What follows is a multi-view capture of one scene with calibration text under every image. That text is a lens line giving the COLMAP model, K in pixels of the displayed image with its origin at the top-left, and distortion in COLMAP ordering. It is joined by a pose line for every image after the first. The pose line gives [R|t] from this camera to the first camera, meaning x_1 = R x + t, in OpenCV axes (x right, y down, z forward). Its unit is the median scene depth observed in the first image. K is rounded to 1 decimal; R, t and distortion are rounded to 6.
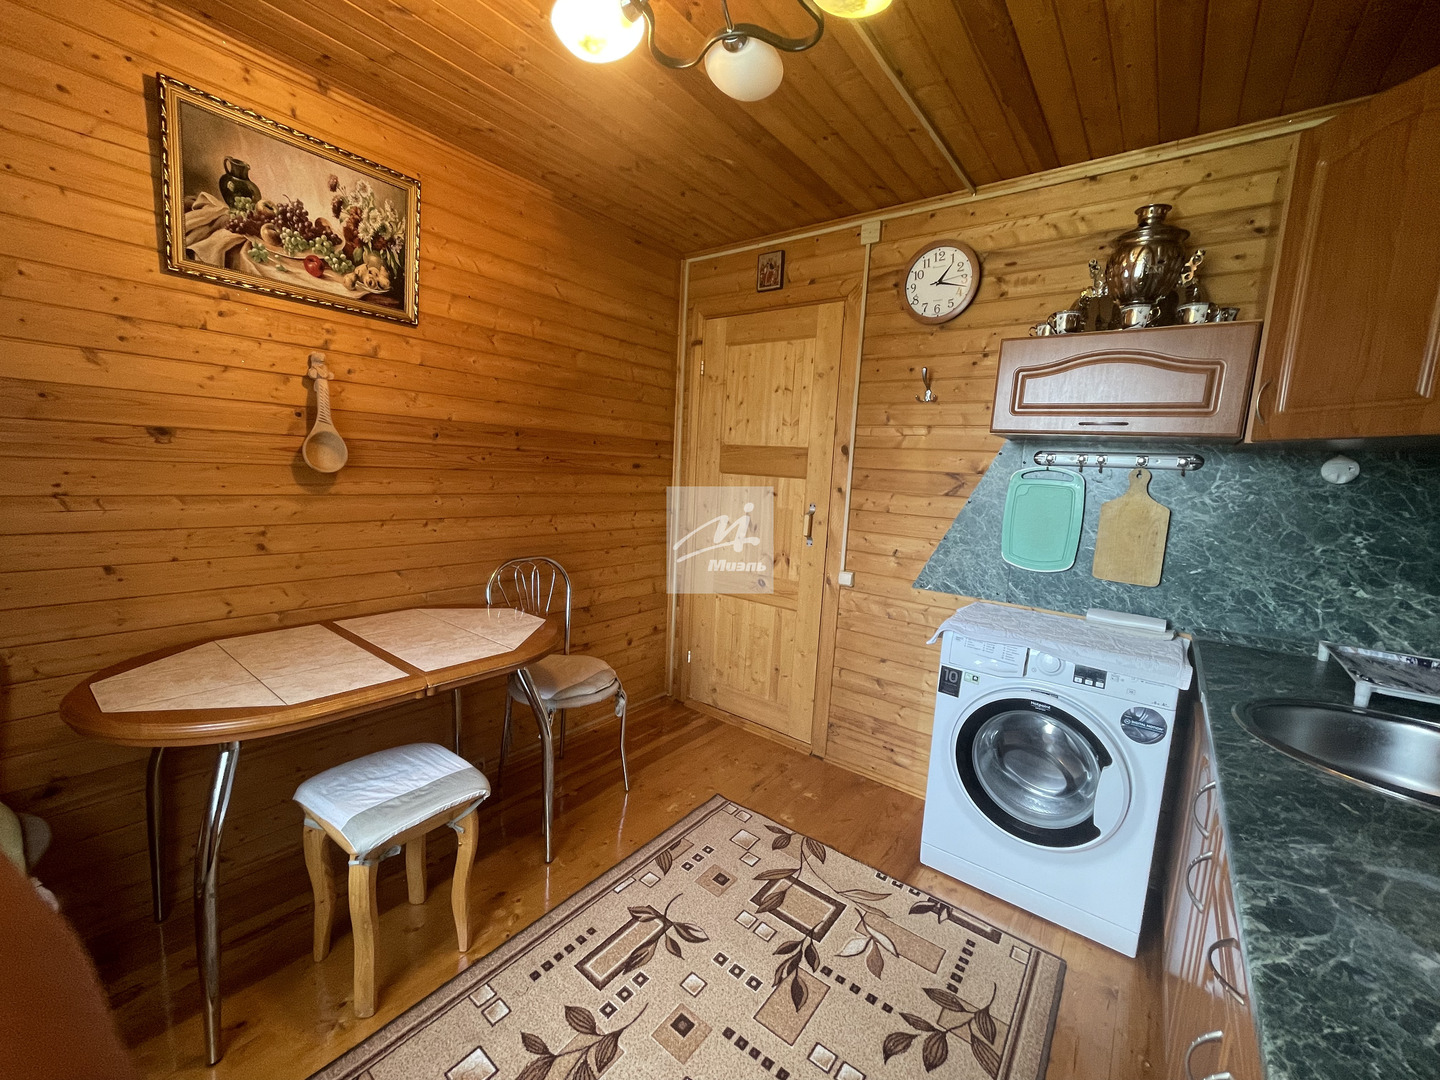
lens RADIAL K [[581.4, 0, 718.9], [0, 581.4, 541.5], [0, 0, 1]] dist [-0.000165, -0.000126]
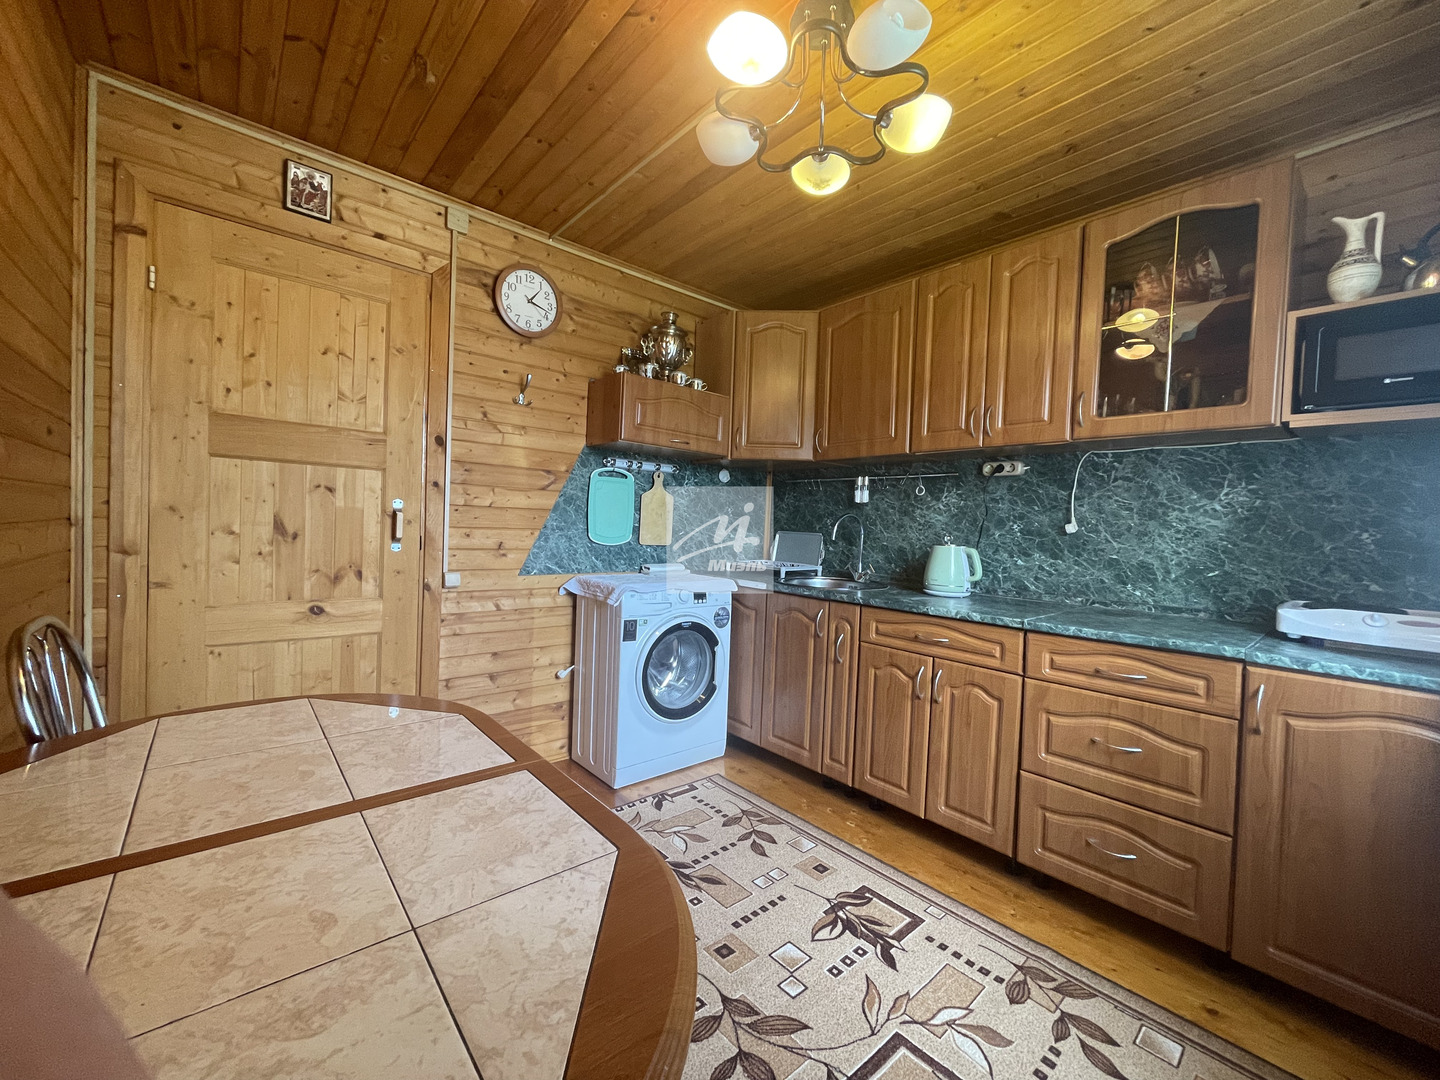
lens RADIAL K [[581.4, 0, 718.9], [0, 581.4, 541.5], [0, 0, 1]] dist [-0.000165, -0.000126]
pose [[0.199479, -0.073026, 0.977177, -0.898673], [0.101568, 0.993389, 0.053504, -0.004757], [-0.974624, 0.088577, 0.205578, 0.586216]]
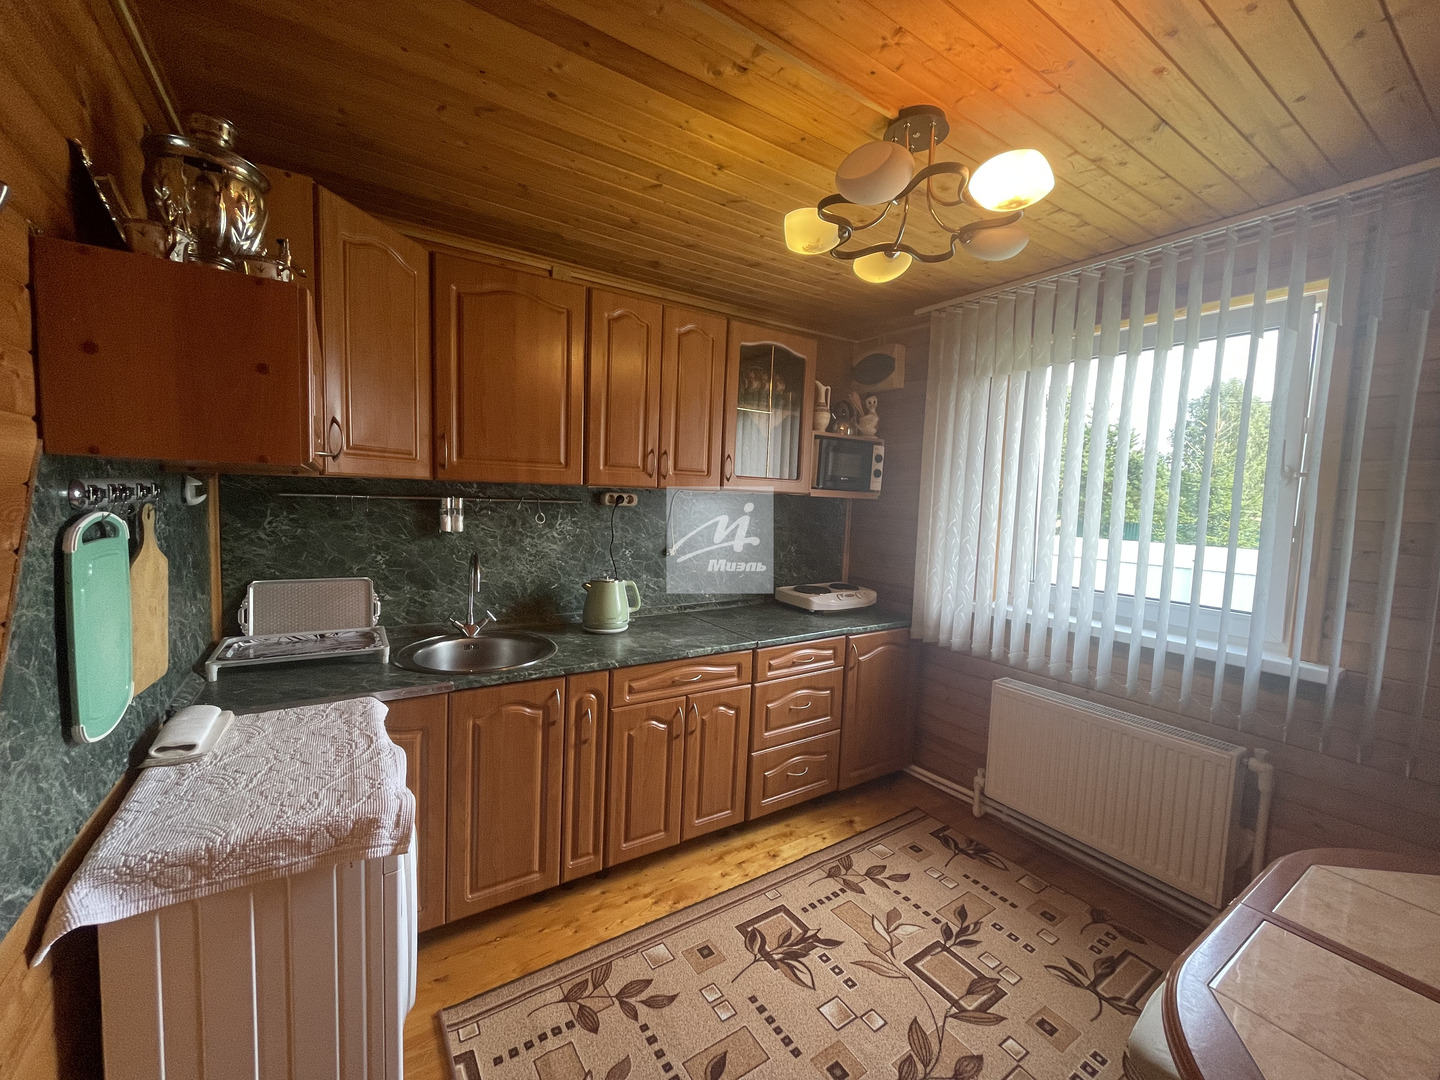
lens RADIAL K [[581.4, 0, 718.9], [0, 581.4, 541.5], [0, 0, 1]] dist [-0.000165, -0.000126]
pose [[-0.941892, -0.113339, 0.316219, -0.068859], [-0.043023, 0.974310, 0.221062, -0.278449], [-0.333151, 0.194612, -0.922571, 1.533410]]
